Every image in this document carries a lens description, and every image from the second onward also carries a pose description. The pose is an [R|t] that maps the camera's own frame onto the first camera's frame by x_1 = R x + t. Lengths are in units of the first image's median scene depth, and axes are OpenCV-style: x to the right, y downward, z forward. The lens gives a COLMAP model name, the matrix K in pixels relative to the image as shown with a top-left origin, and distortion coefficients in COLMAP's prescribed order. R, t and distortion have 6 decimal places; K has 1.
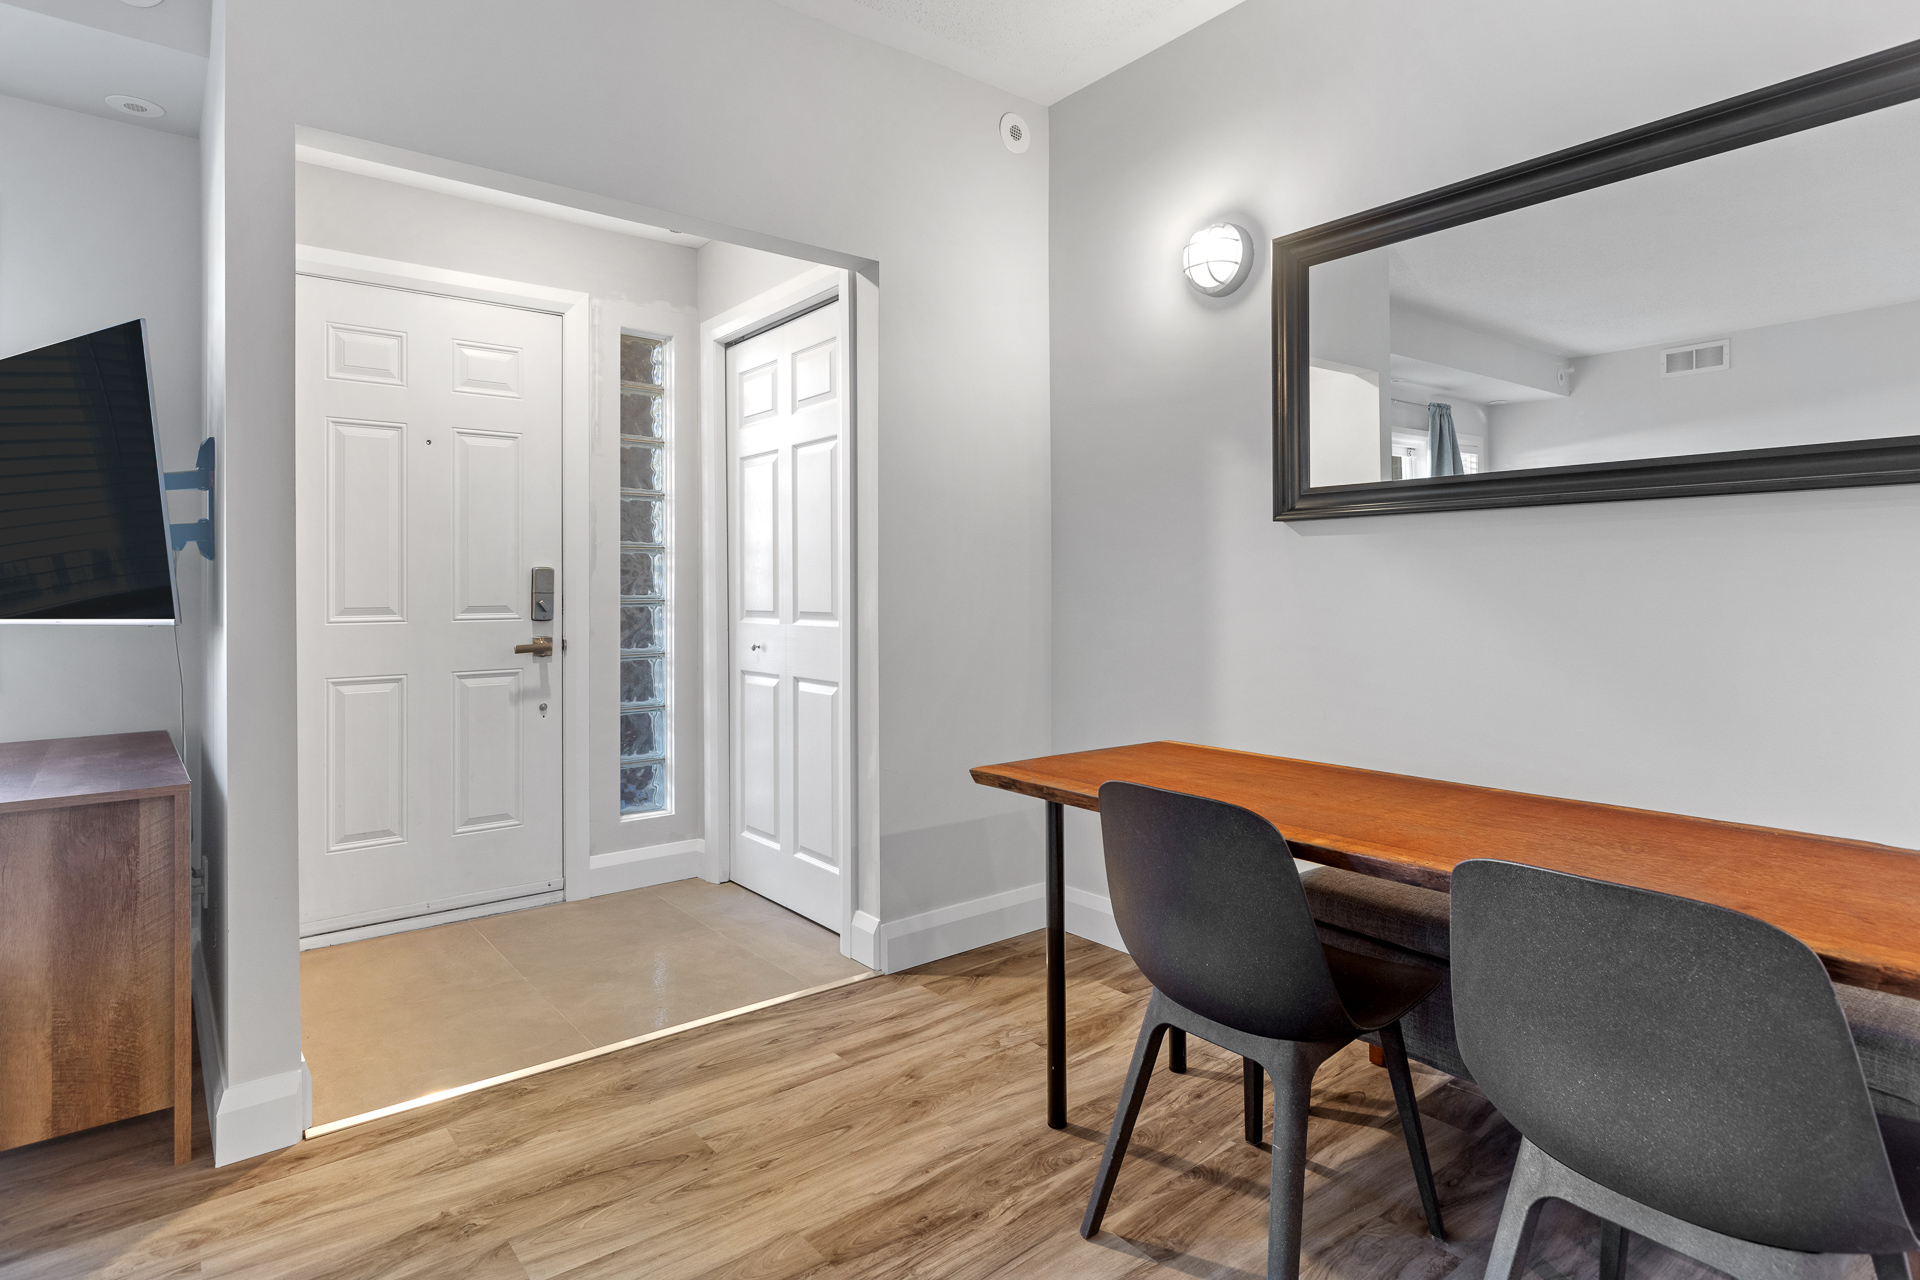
lens RADIAL K [[1016.8, 0, 954.8], [0, 1016.8, 583.9], [0, 0, 1]] dist [-0.001723, 0.000196]
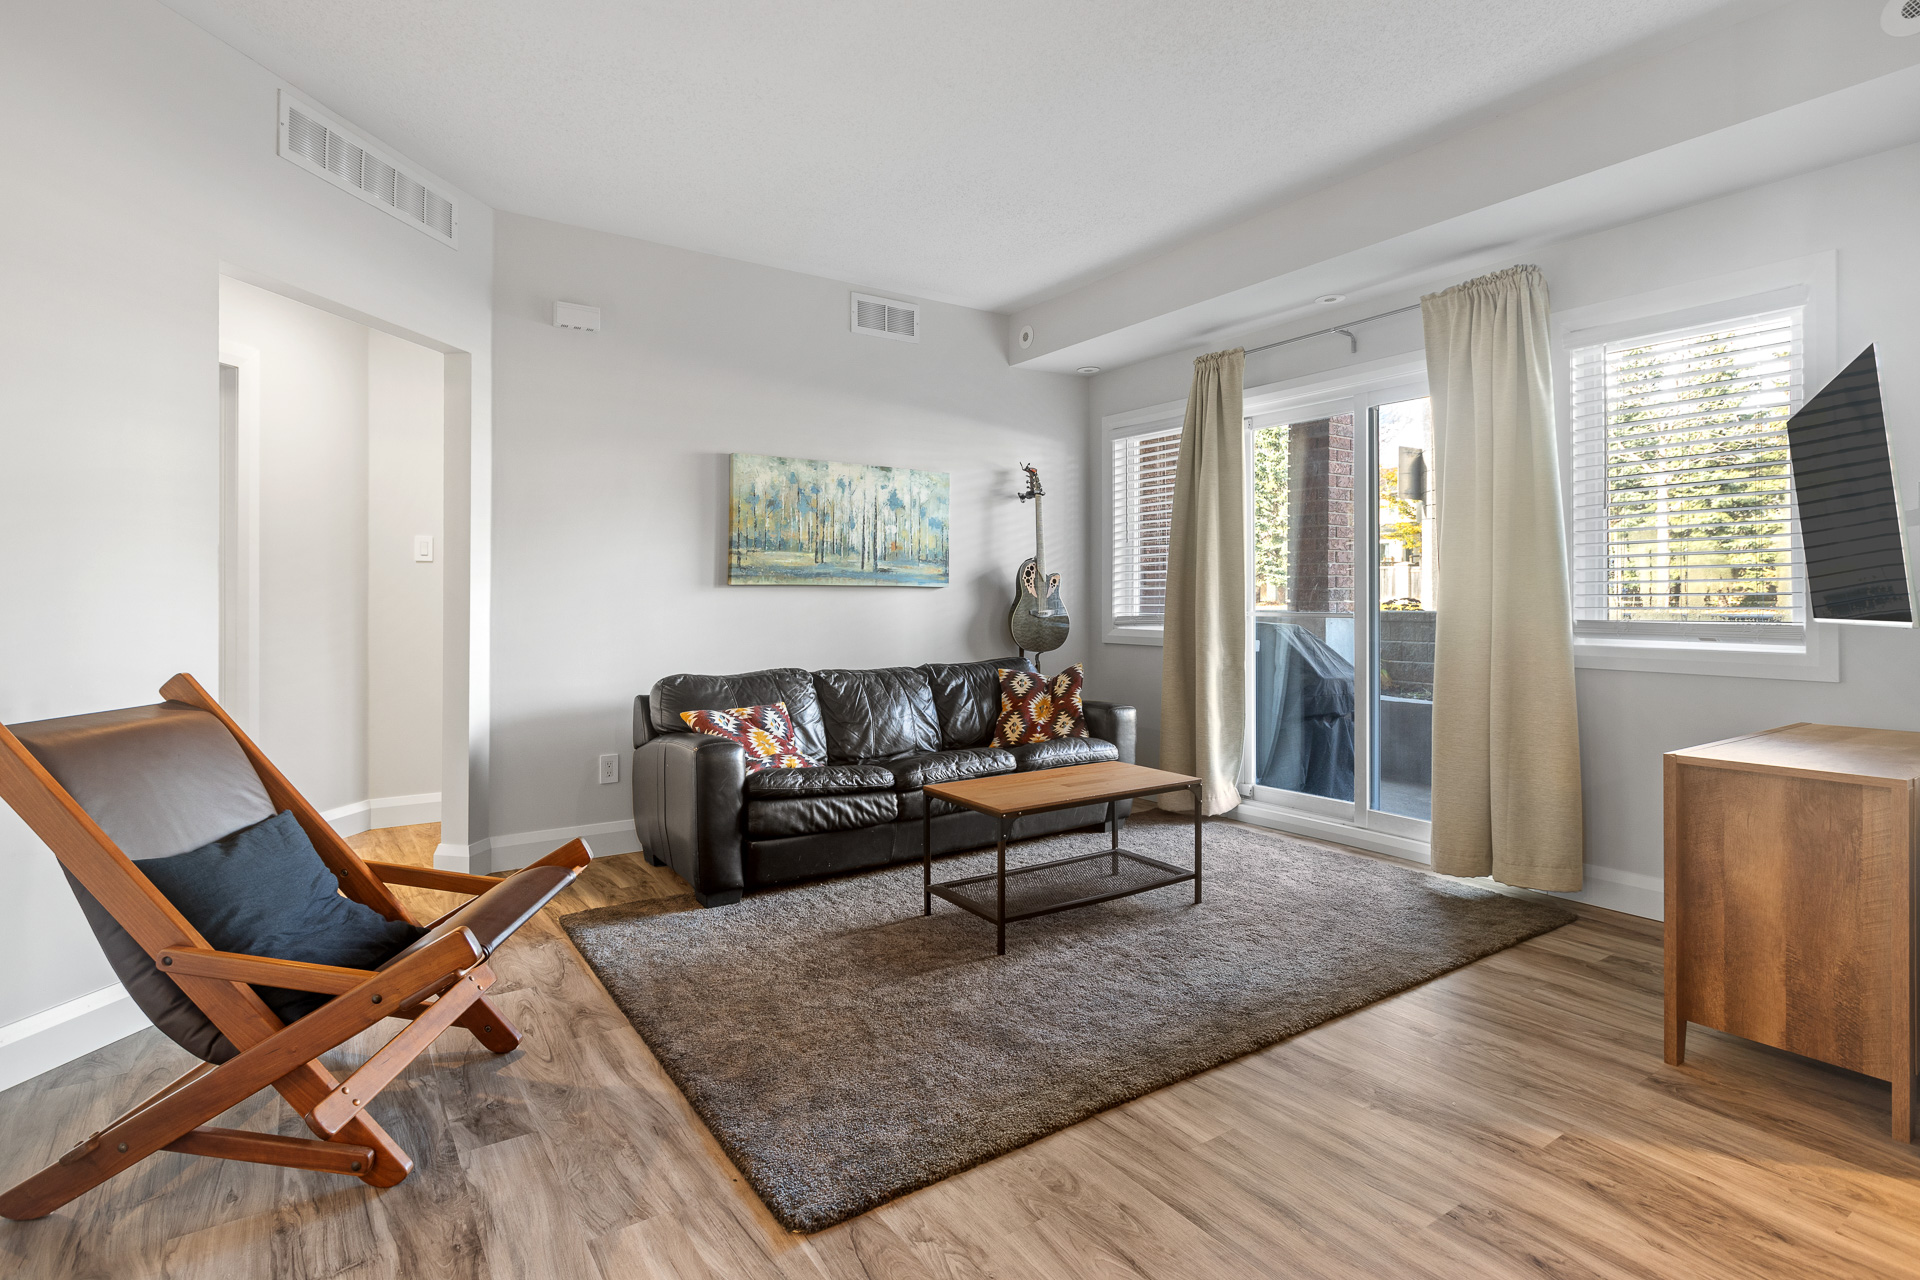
lens RADIAL K [[951.0, 0, 955.9], [0, 951.0, 594.1], [0, 0, 1]] dist [-0.000594, -0.000375]
pose [[-0.076205, 0.000338, -0.997092, 0.295370], [0.003499, 0.999994, 0.000071, 0.002055], [0.997086, -0.003483, -0.076206, 0.103942]]
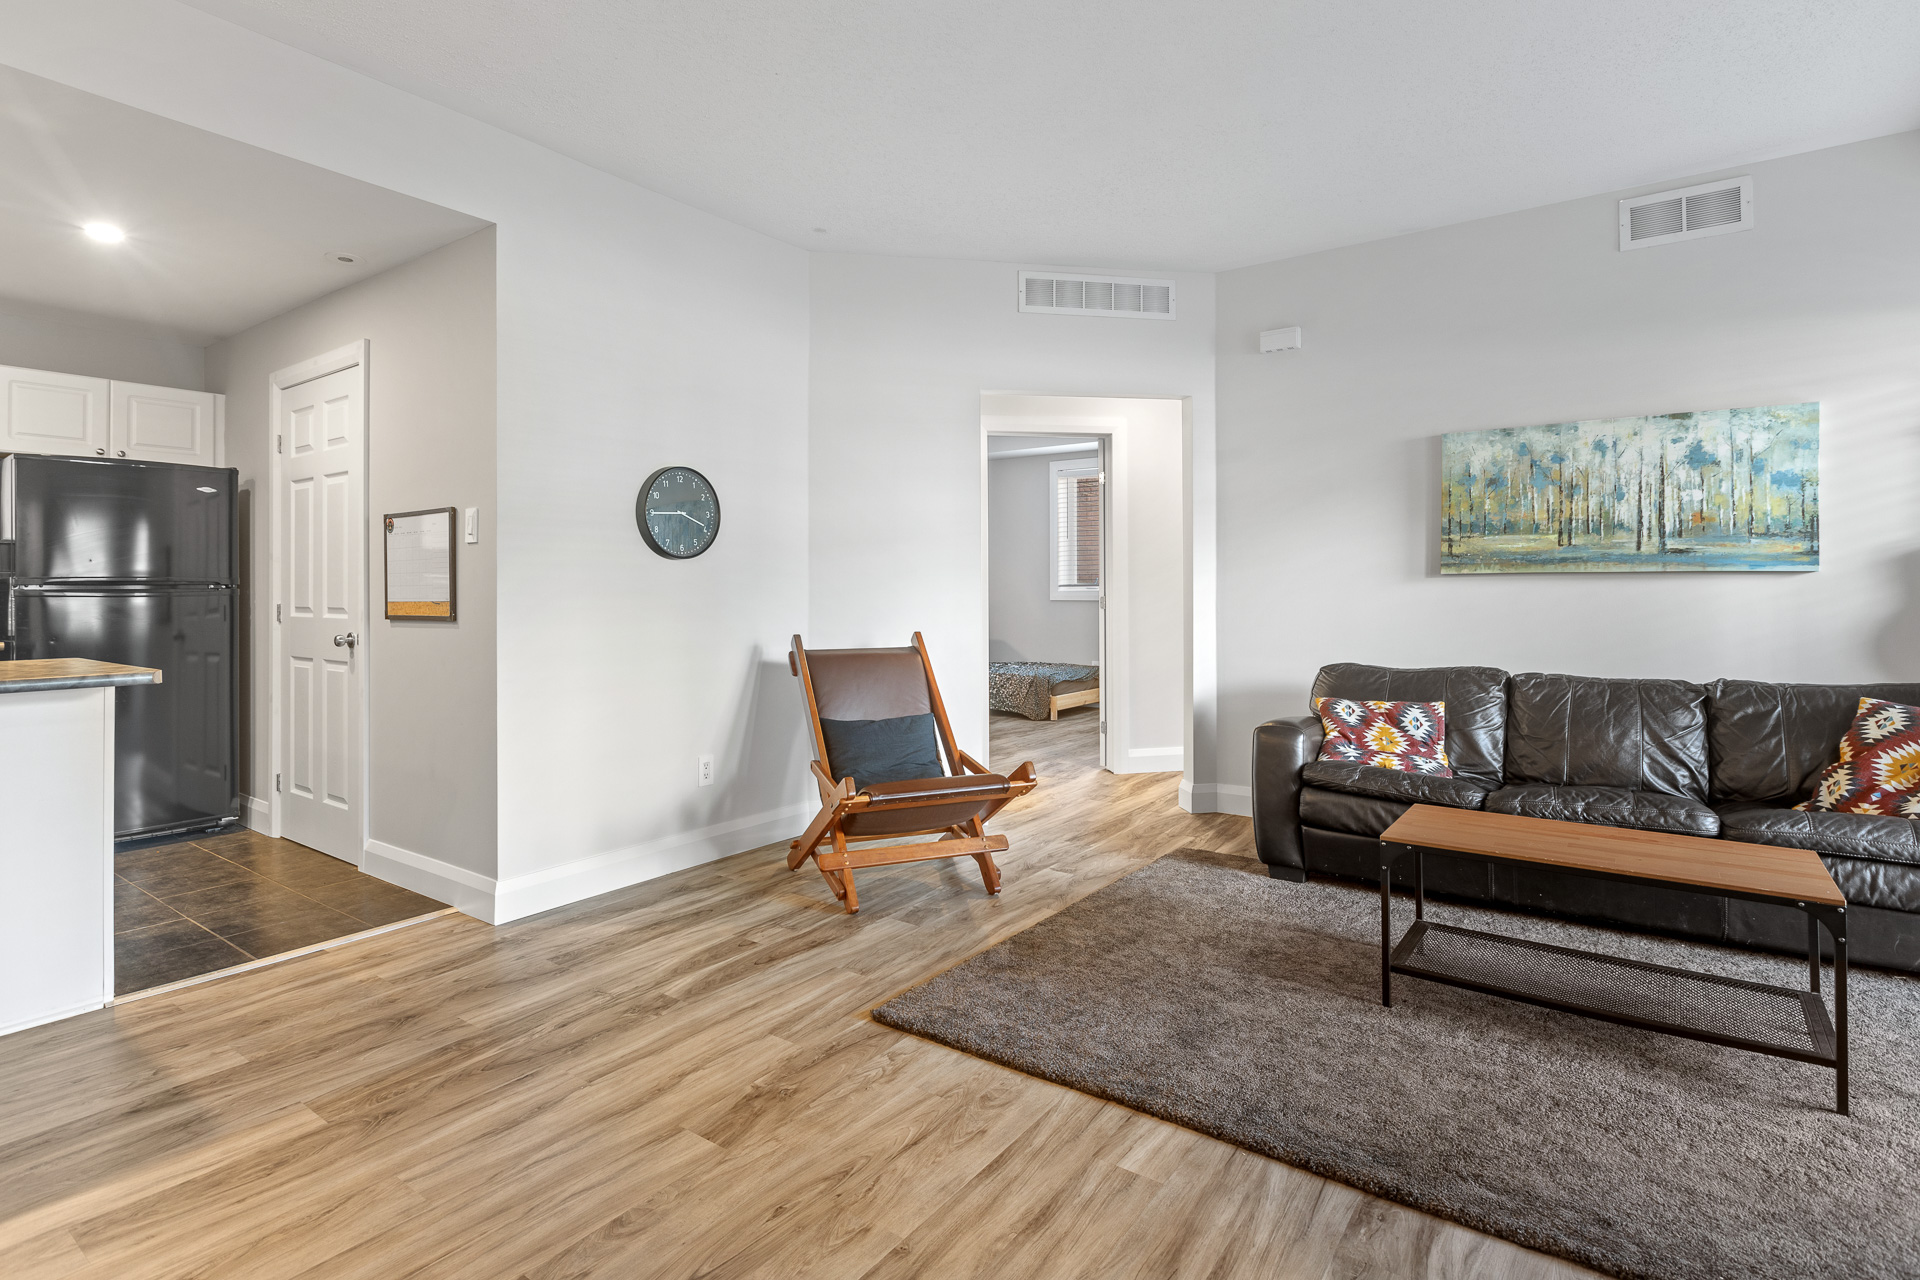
lens RADIAL K [[943.9, 0, 953.9], [0, 943.9, 581.3], [0, 0, 1]] dist [-0.001958, -0.000392]
pose [[-0.962388, 0.007436, -0.271575, -0.298959], [0.010036, 0.999916, -0.008184, 0.000006], [0.271492, -0.010601, -0.962382, 1.137011]]
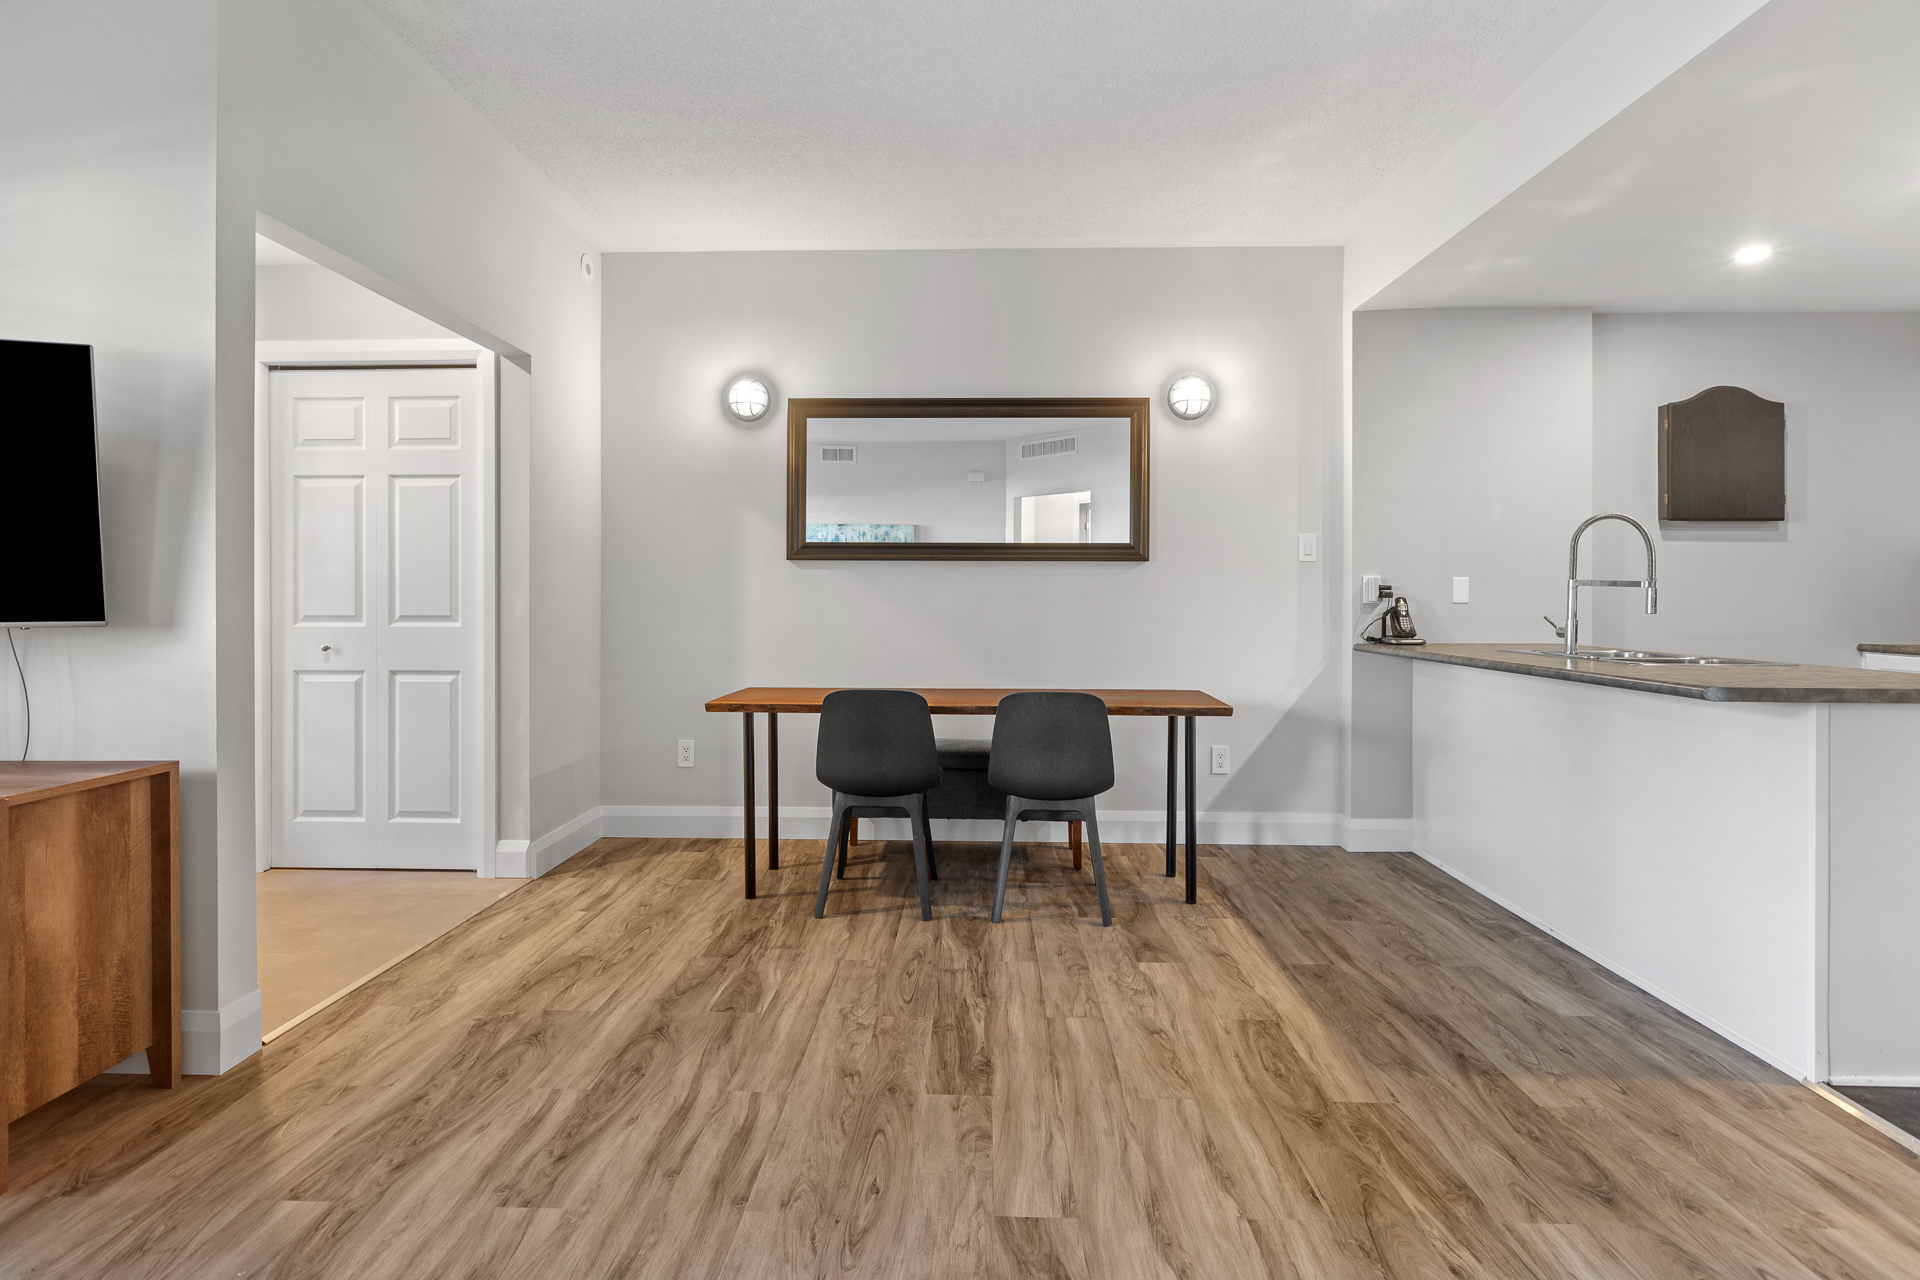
lens RADIAL K [[974.9, 0, 938.9], [0, 974.9, 602.5], [0, 0, 1]] dist [-0.002229, -0.001599]
pose [[0.655565, 0.002453, 0.755135, -1.036327], [-0.007800, 0.999963, 0.003524, 0.004714], [-0.755098, -0.008201, 0.655560, -0.391270]]
